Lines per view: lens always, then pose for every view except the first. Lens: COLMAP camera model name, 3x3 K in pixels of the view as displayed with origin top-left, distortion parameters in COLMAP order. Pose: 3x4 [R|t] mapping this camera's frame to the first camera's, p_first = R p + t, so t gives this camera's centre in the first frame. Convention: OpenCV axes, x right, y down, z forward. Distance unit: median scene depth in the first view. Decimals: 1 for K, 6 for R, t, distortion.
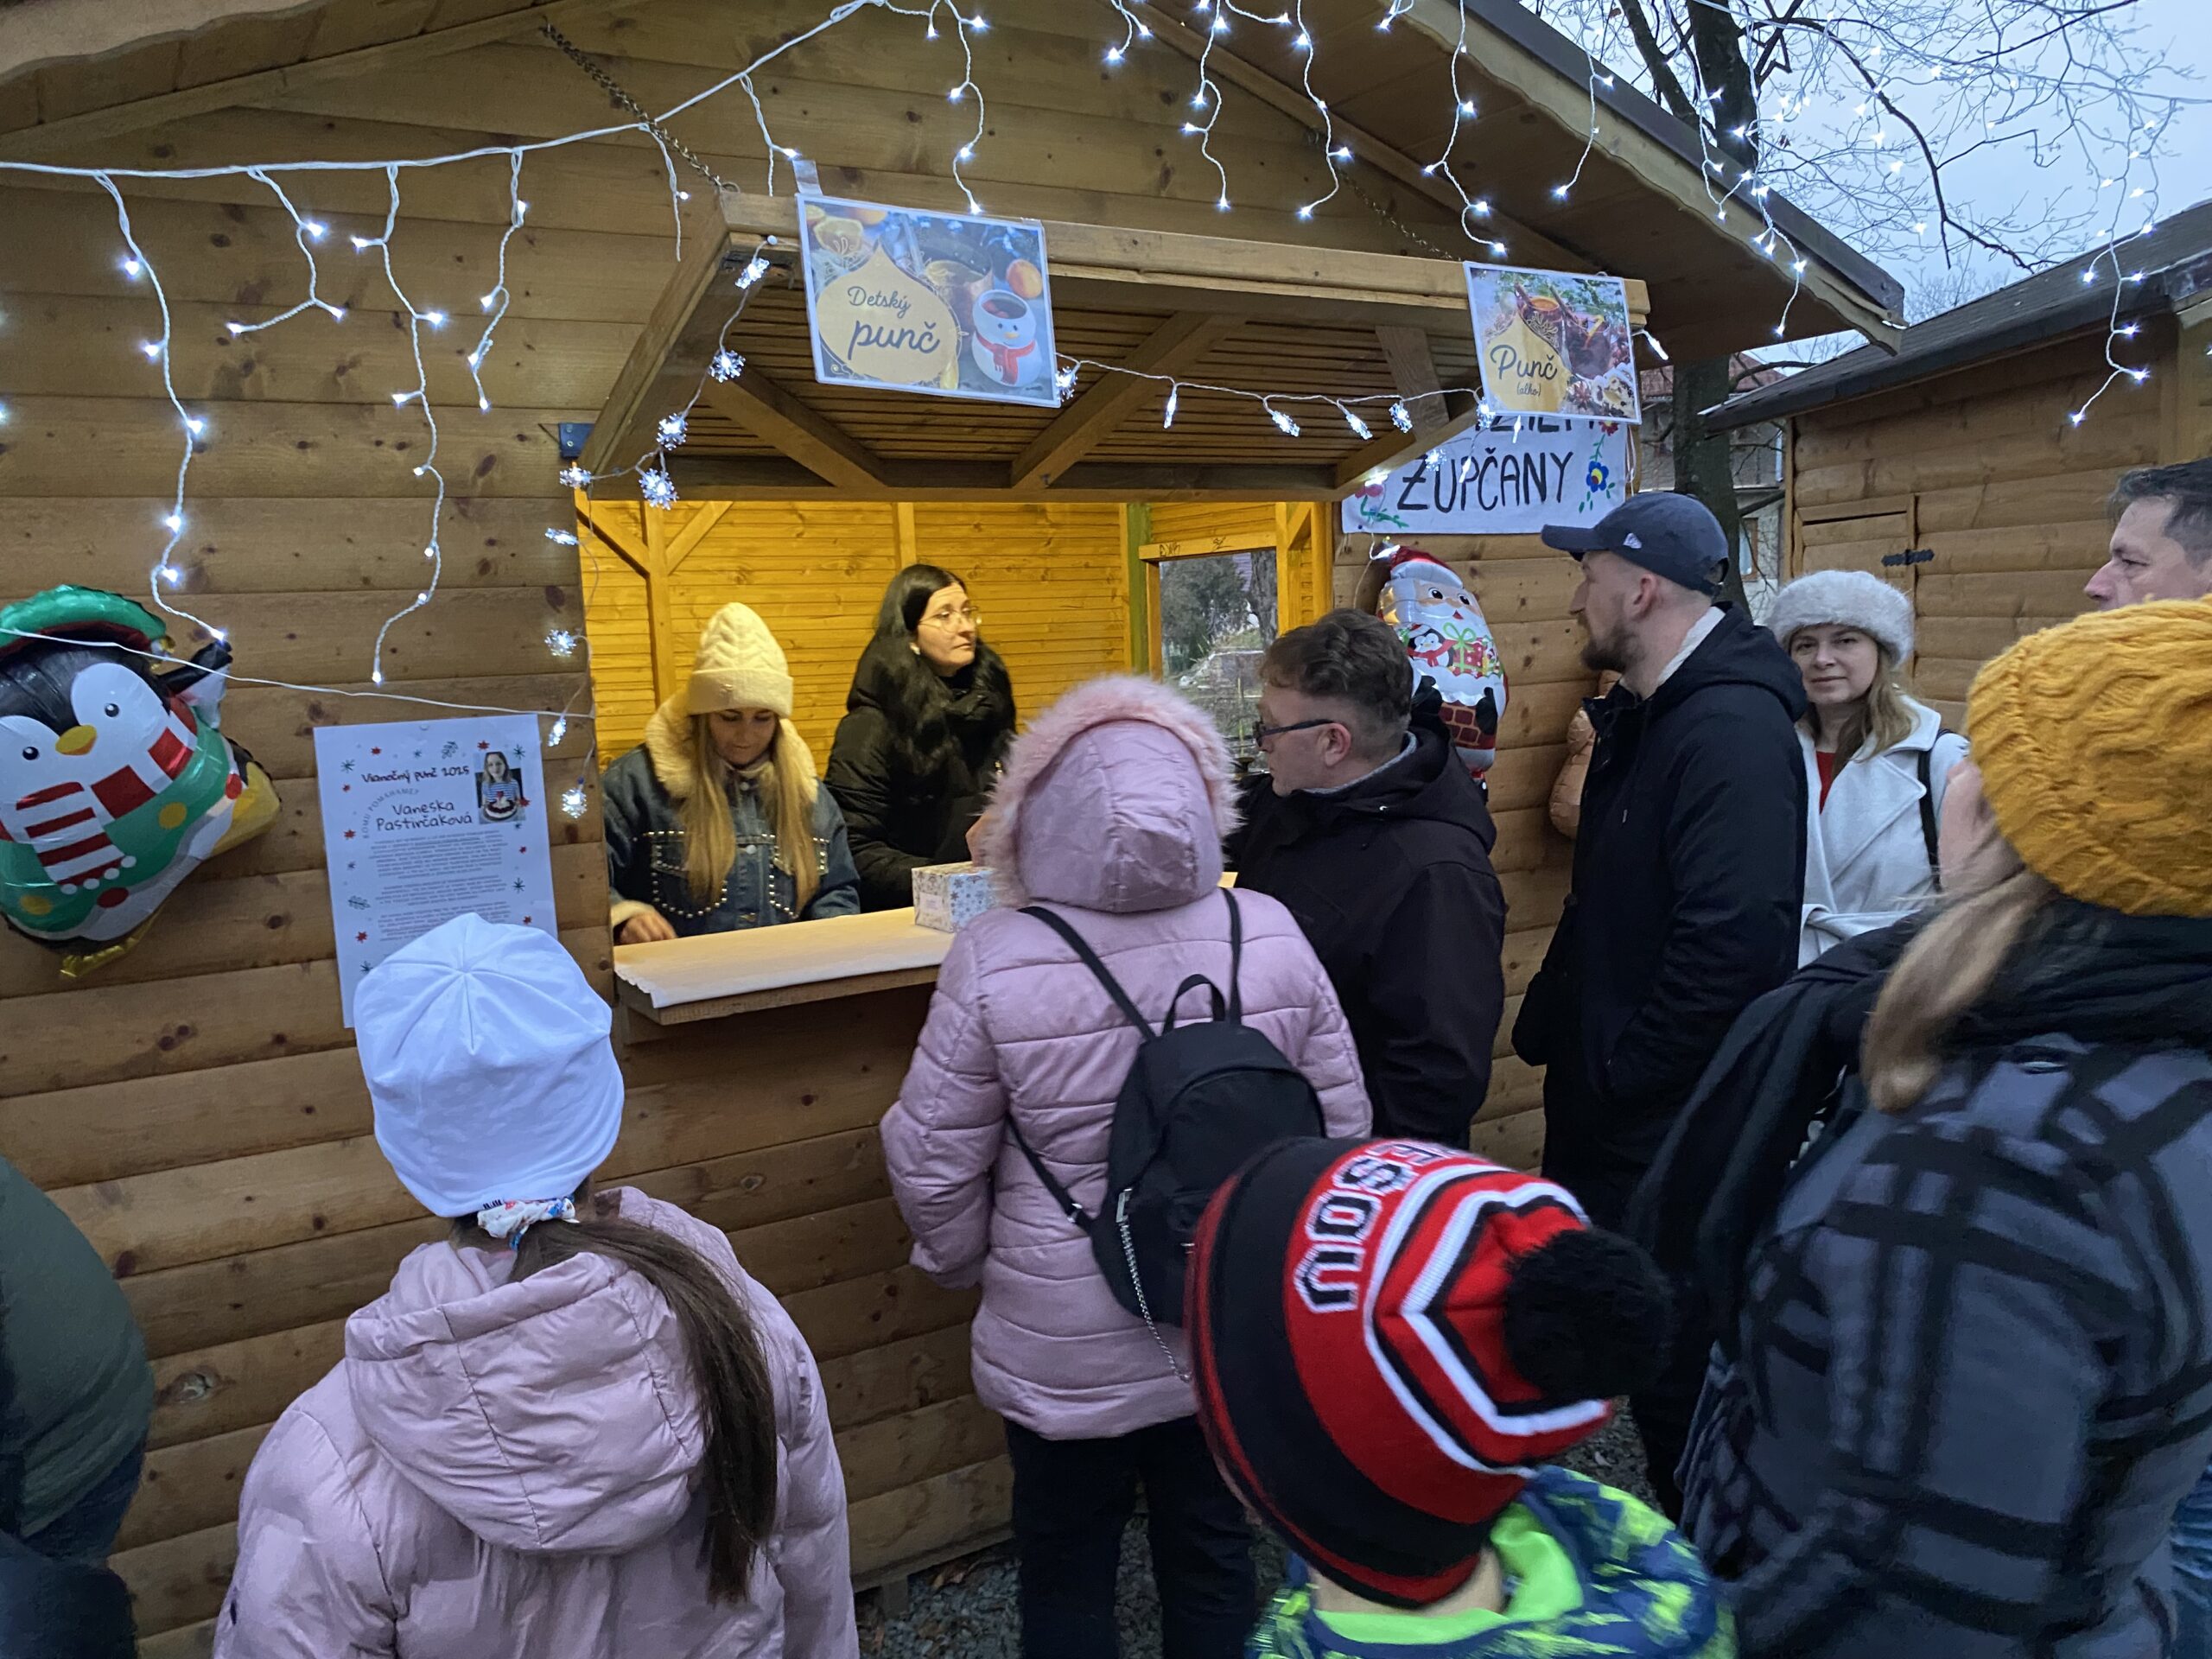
lens RADIAL K [[1530.2, 0, 1104.6], [0, 1530.2, 862.0], [0, 0, 1]] dist [0.009498, 0.002366]
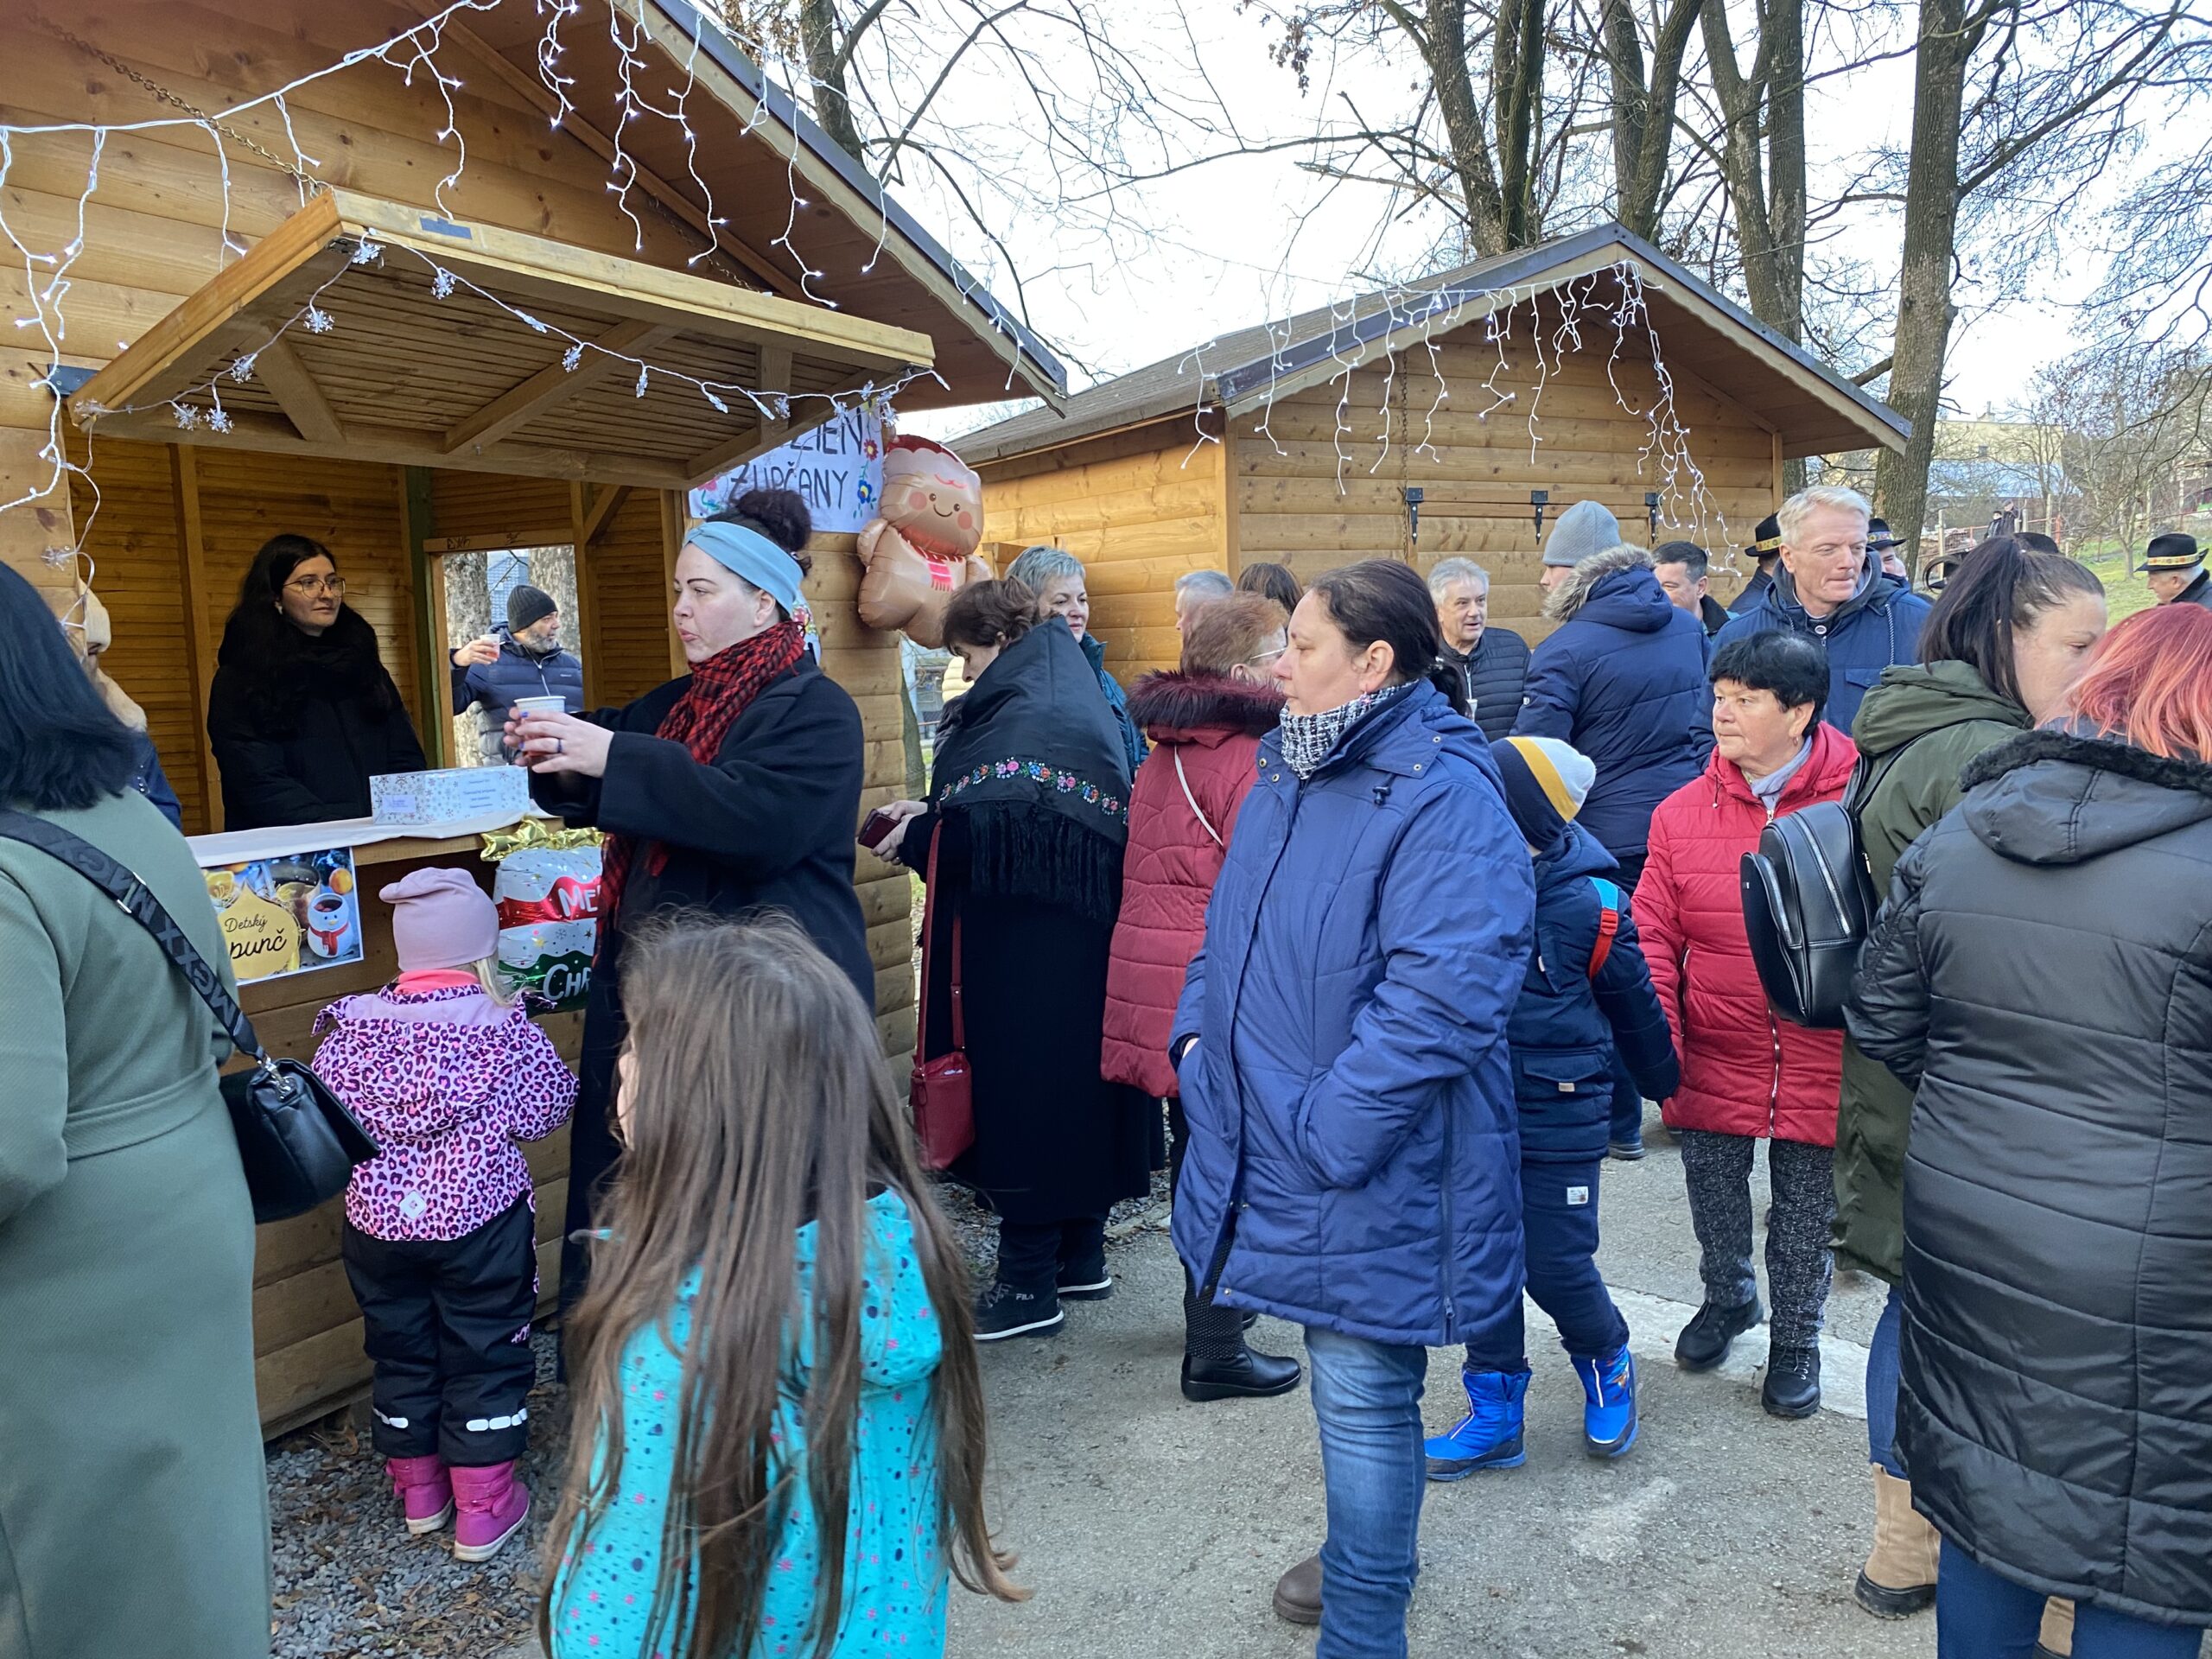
lens RADIAL K [[1674.3, 0, 1071.0], [0, 1674.3, 834.1], [0, 0, 1]] dist [0.015040, -0.011351]
pose [[0.872818, -0.047012, 0.485776, -0.219404], [0.087041, 0.994387, -0.060158, 0.129151], [-0.480221, 0.094789, 0.872011, -0.259076]]
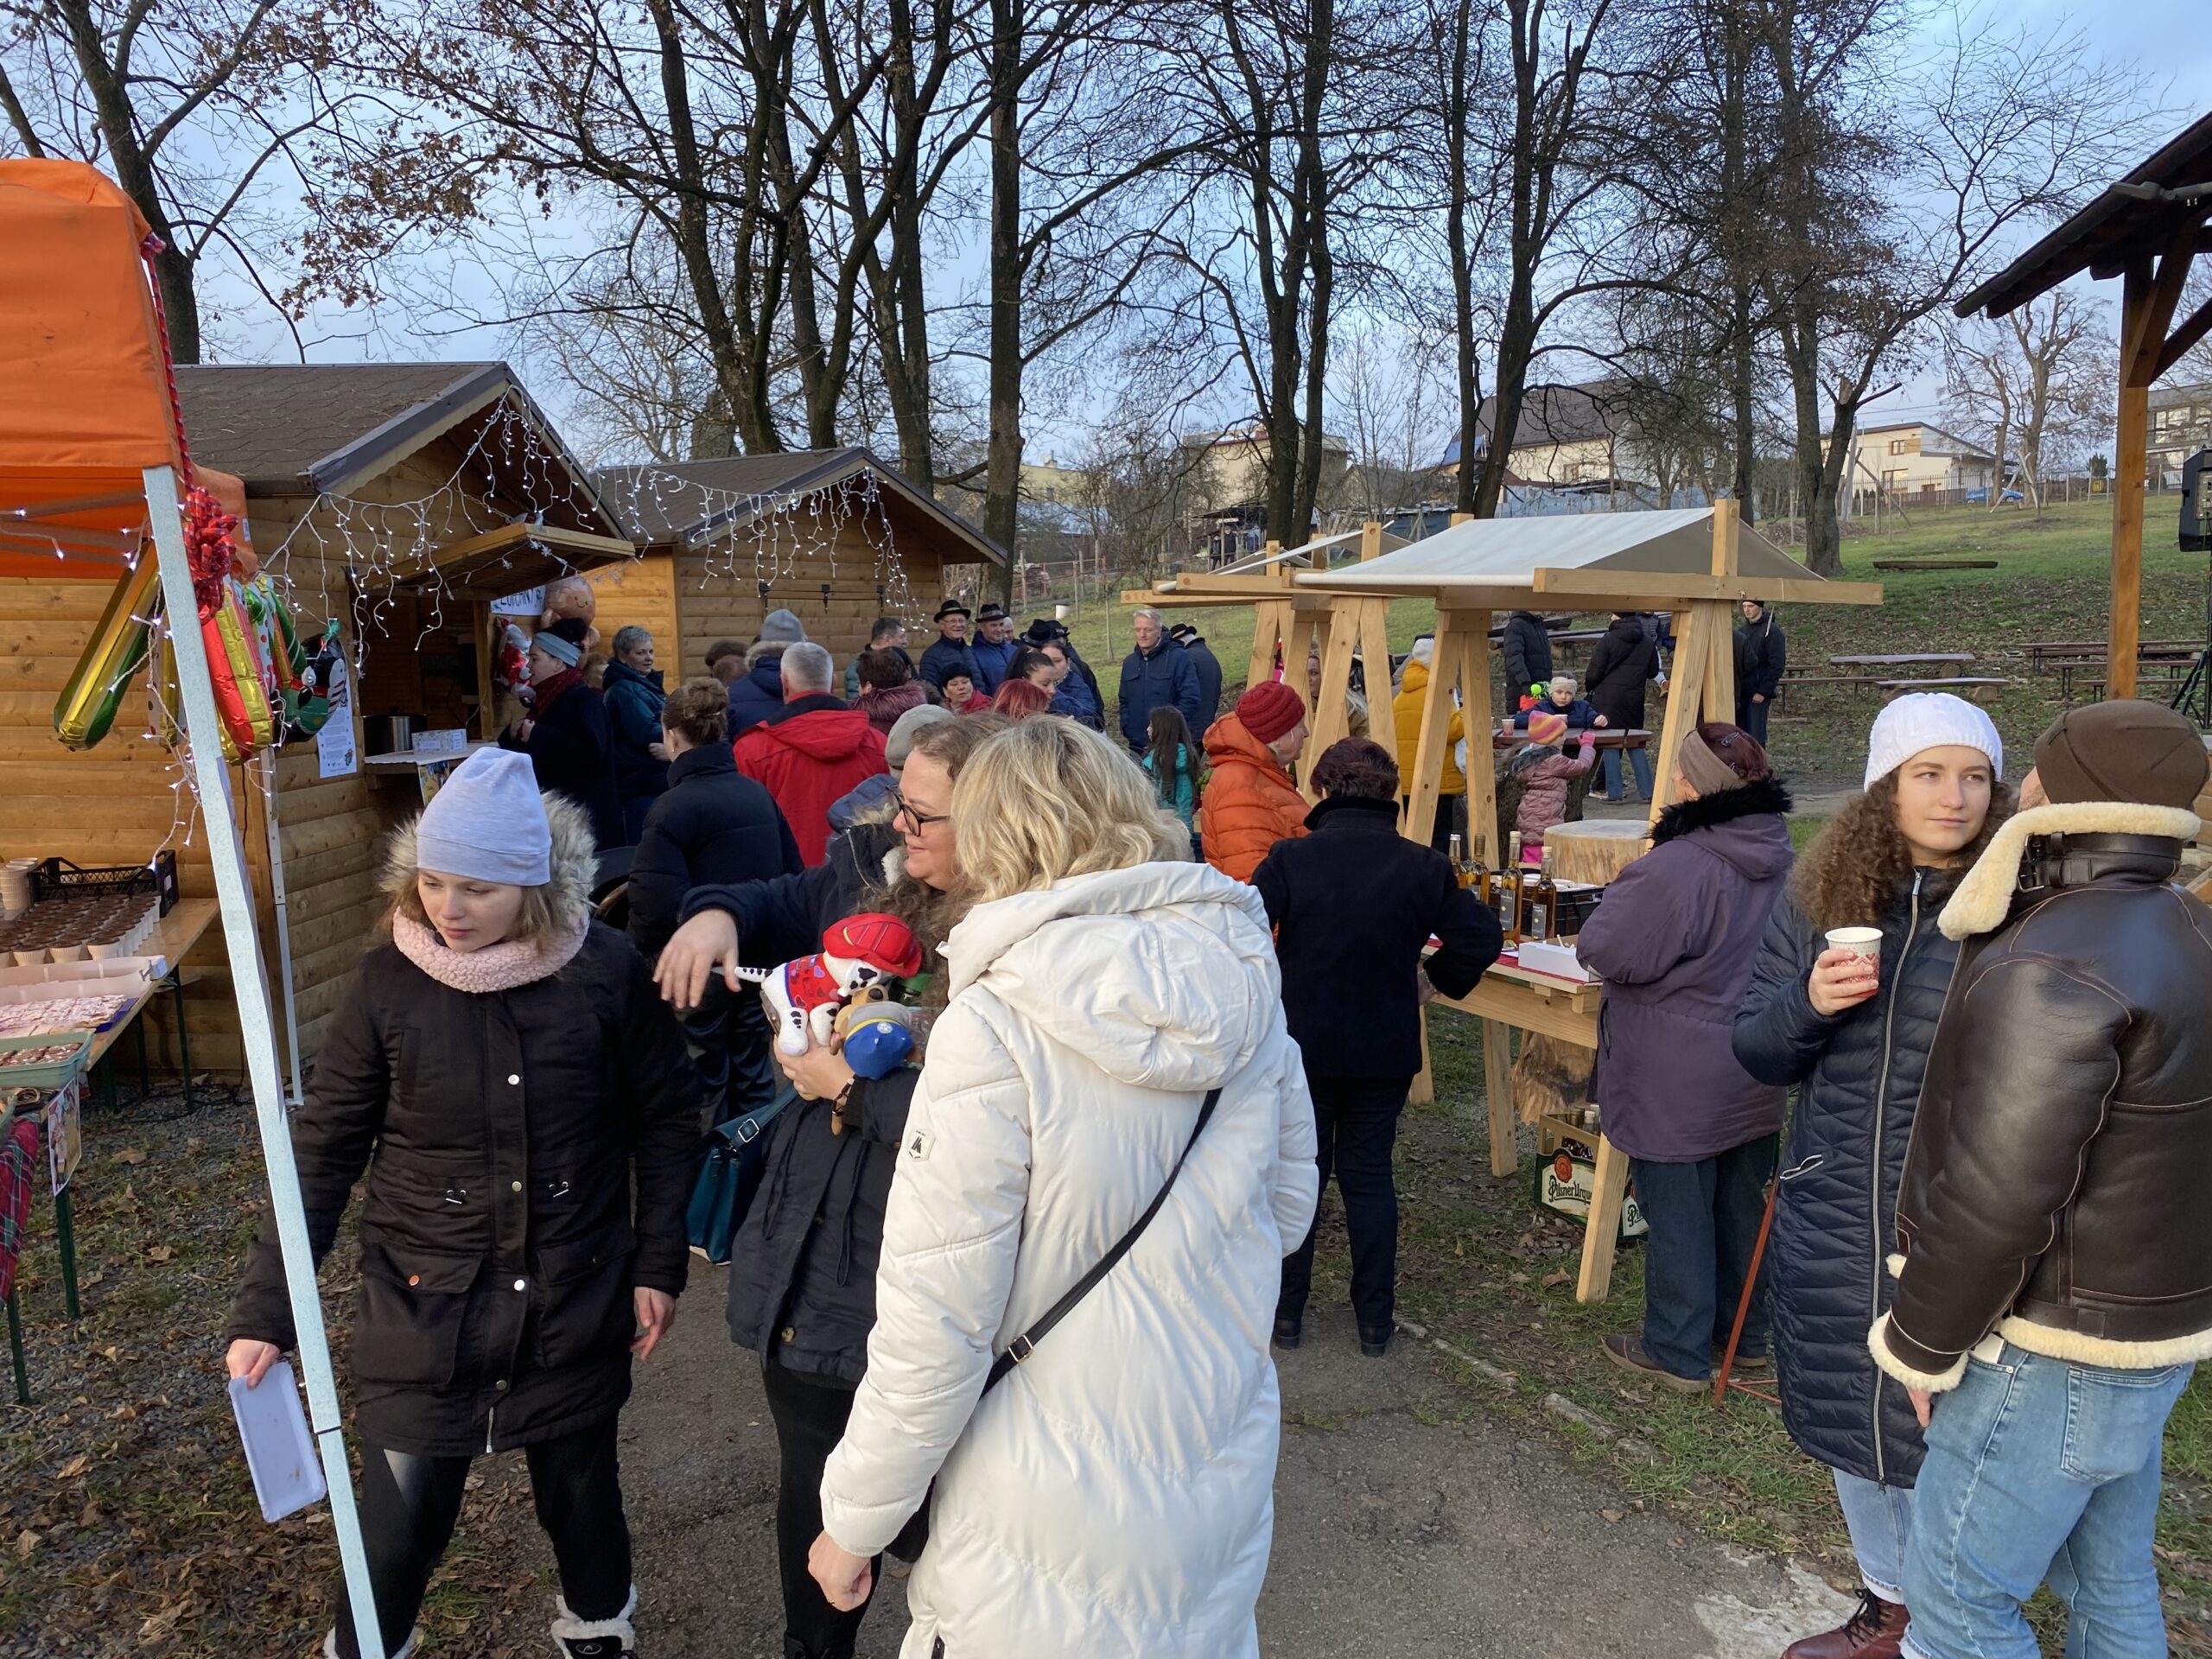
lens RADIAL K [[1674.3, 0, 1071.0], [0, 1674.3, 834.1], [0, 0, 1]] dist [0.015040, -0.011351]
pose [[0.531003, -0.080118, 0.843574, -1.730109], [0.155160, 0.987882, -0.003845, 0.299247], [-0.833044, 0.132930, 0.536999, -1.250932]]
